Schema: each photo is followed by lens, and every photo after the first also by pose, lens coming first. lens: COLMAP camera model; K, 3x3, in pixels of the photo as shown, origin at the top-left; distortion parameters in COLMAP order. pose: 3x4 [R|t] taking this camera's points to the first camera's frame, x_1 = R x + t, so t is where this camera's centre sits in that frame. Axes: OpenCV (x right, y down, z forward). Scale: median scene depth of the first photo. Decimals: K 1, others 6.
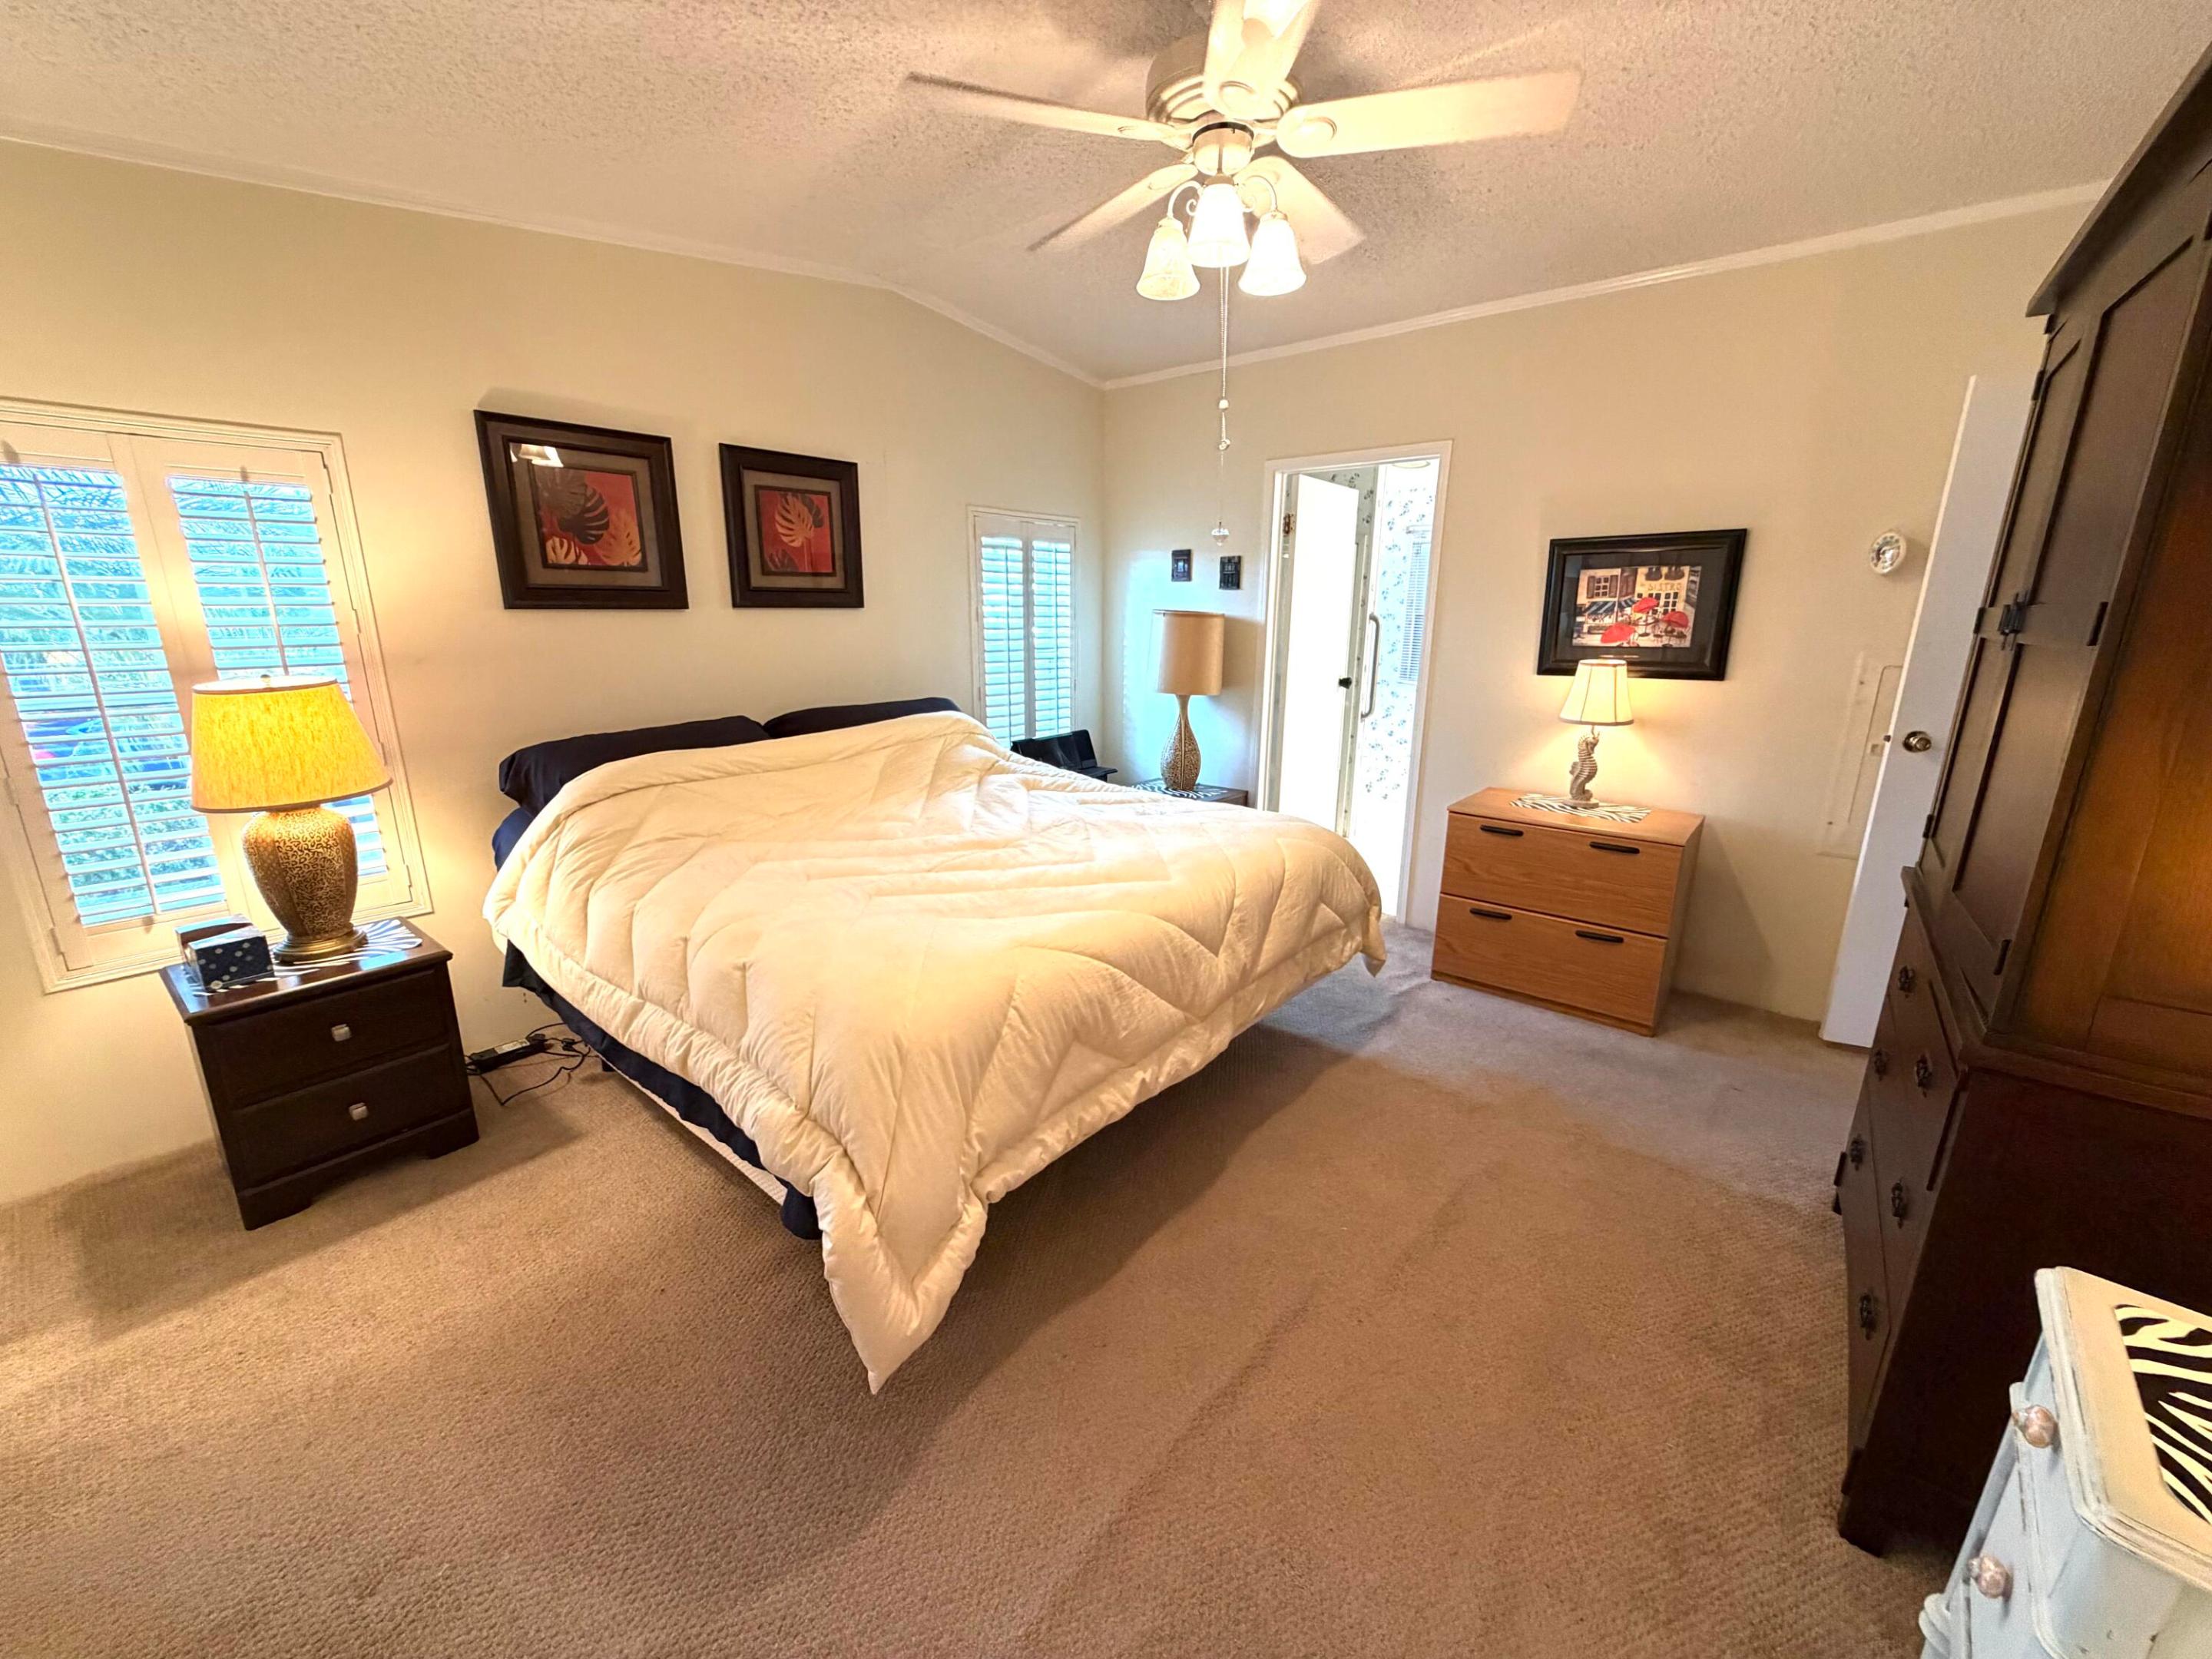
lens RADIAL K [[881.9, 0, 1088.0], [0, 881.9, 828.6], [0, 0, 1]] dist [-0.000310, 0.000225]
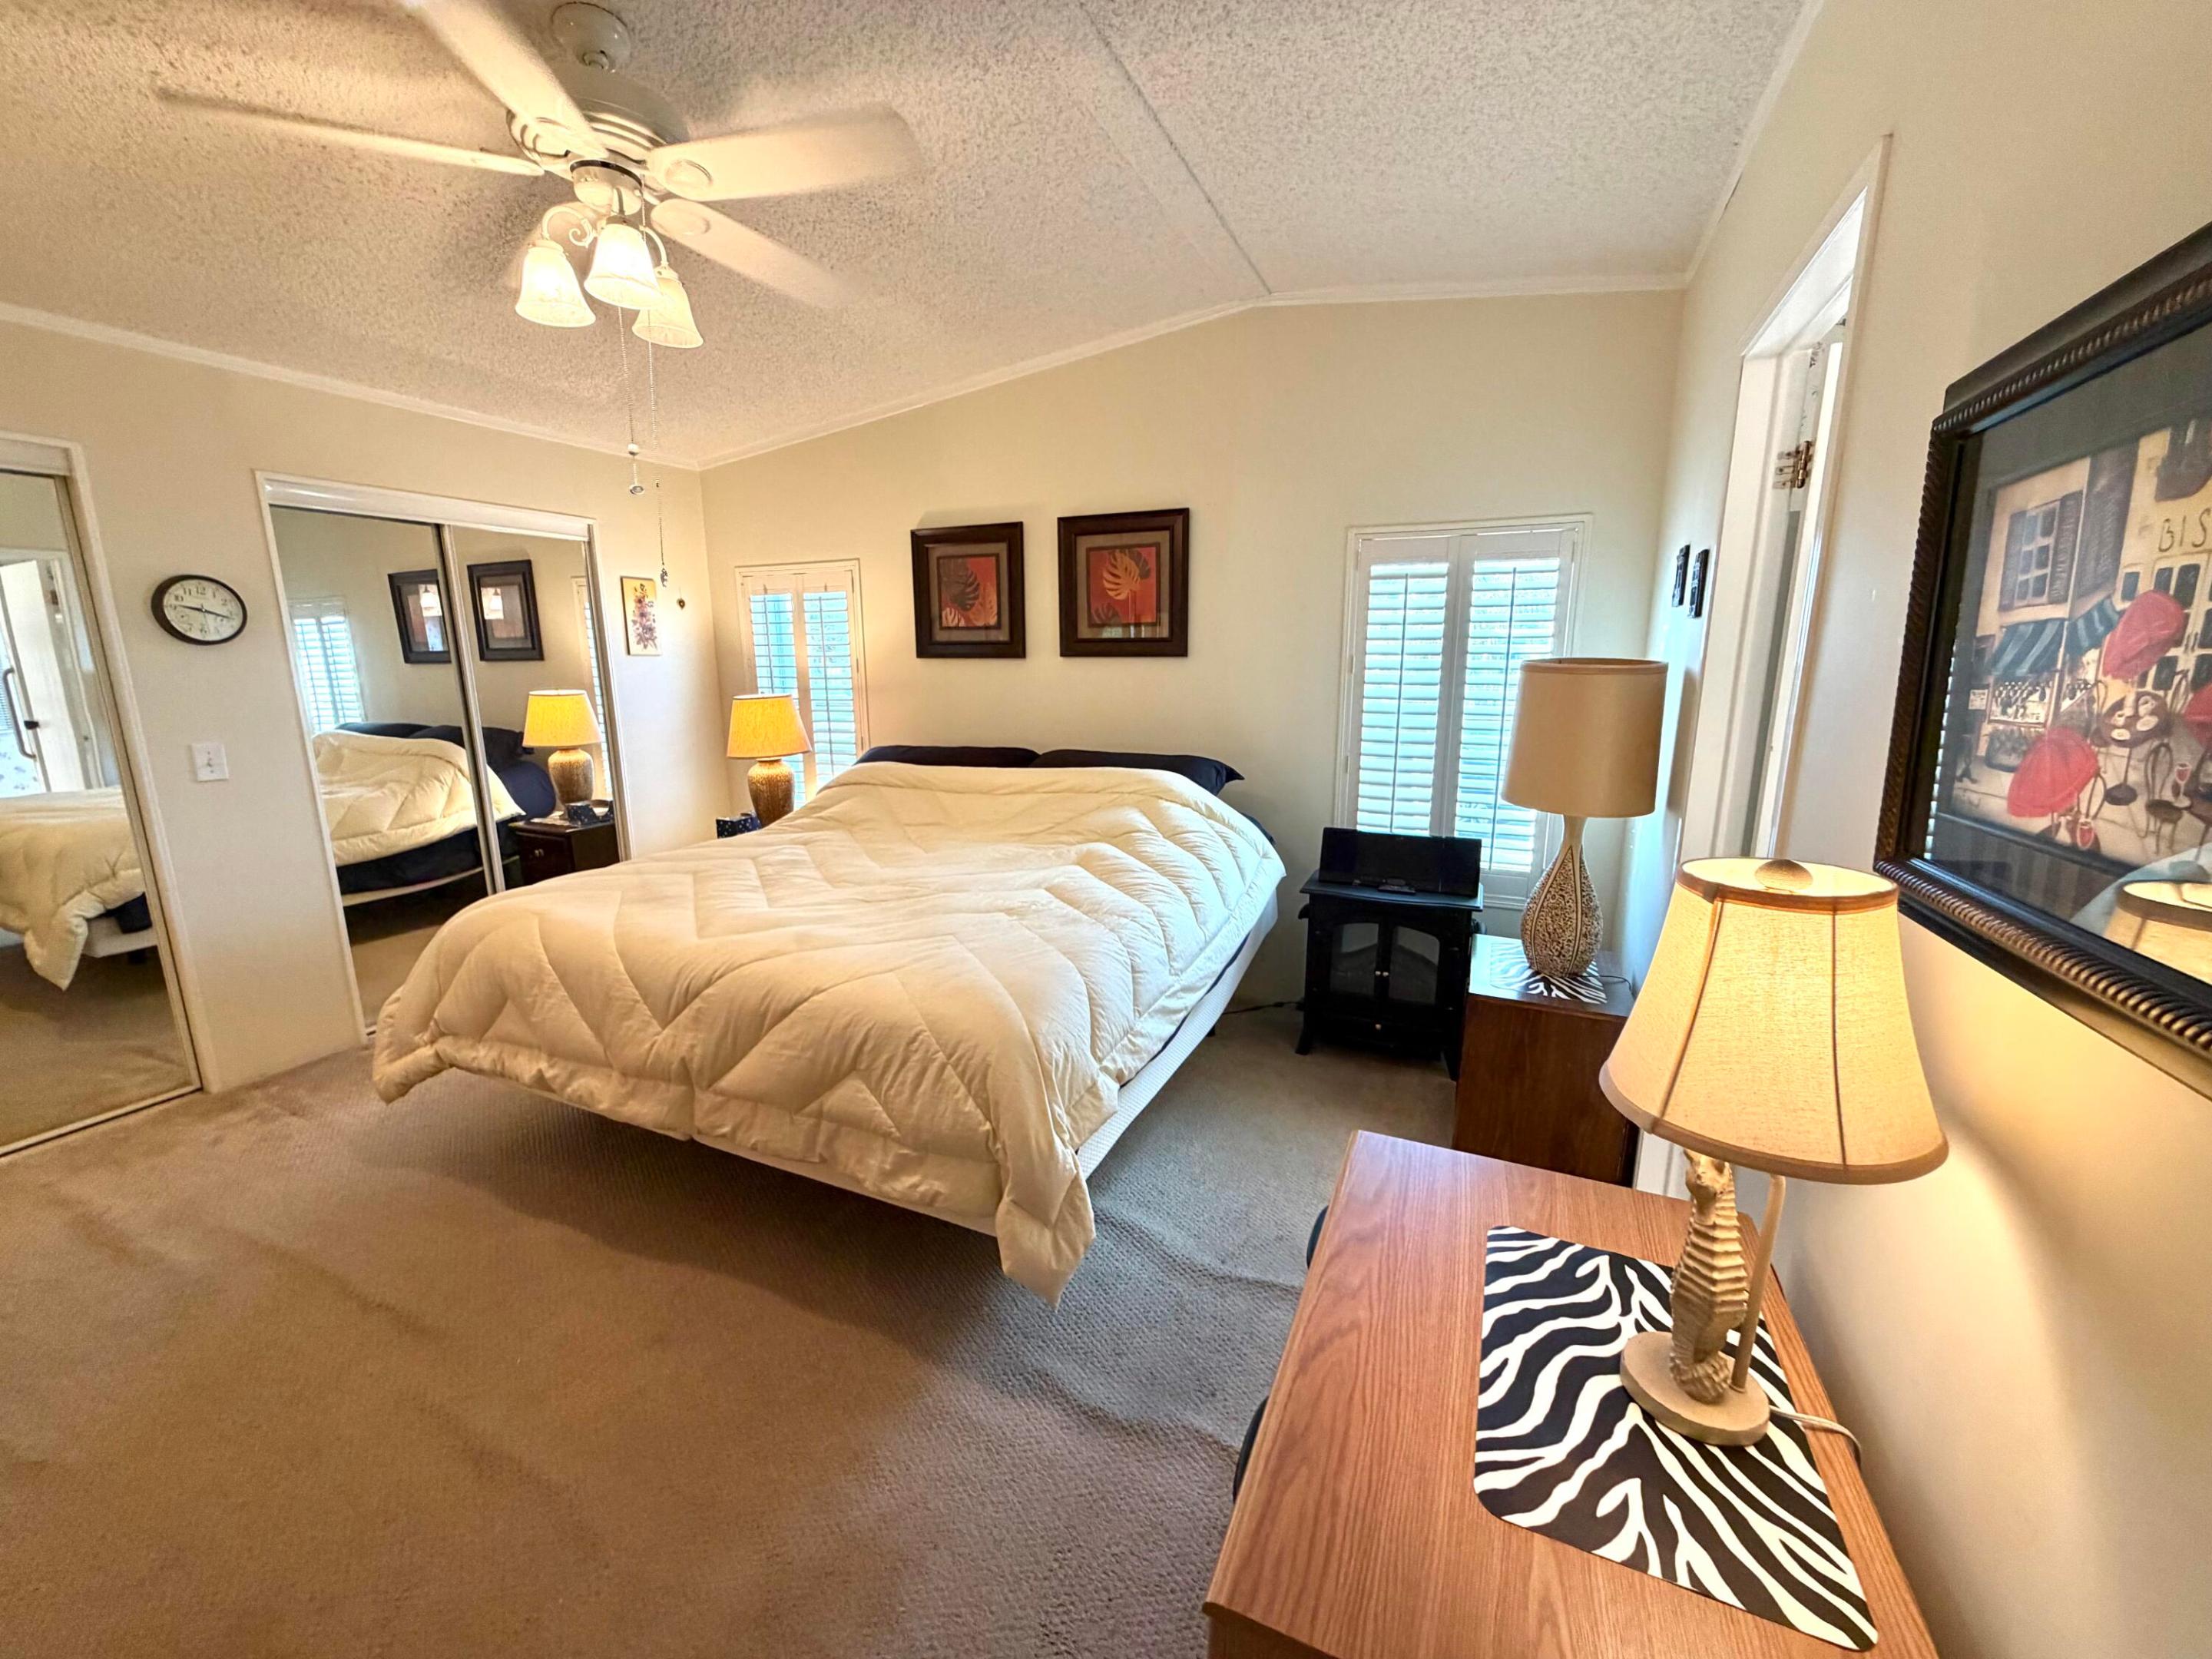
lens RADIAL K [[881.9, 0, 1099.9], [0, 881.9, 831.1], [0, 0, 1]] dist [-0.000310, 0.000225]
pose [[0.274557, 0.184803, -0.943645, 0.745001], [-0.233532, 0.964791, 0.120997, -0.183939], [0.932781, 0.187151, 0.308048, 0.741524]]
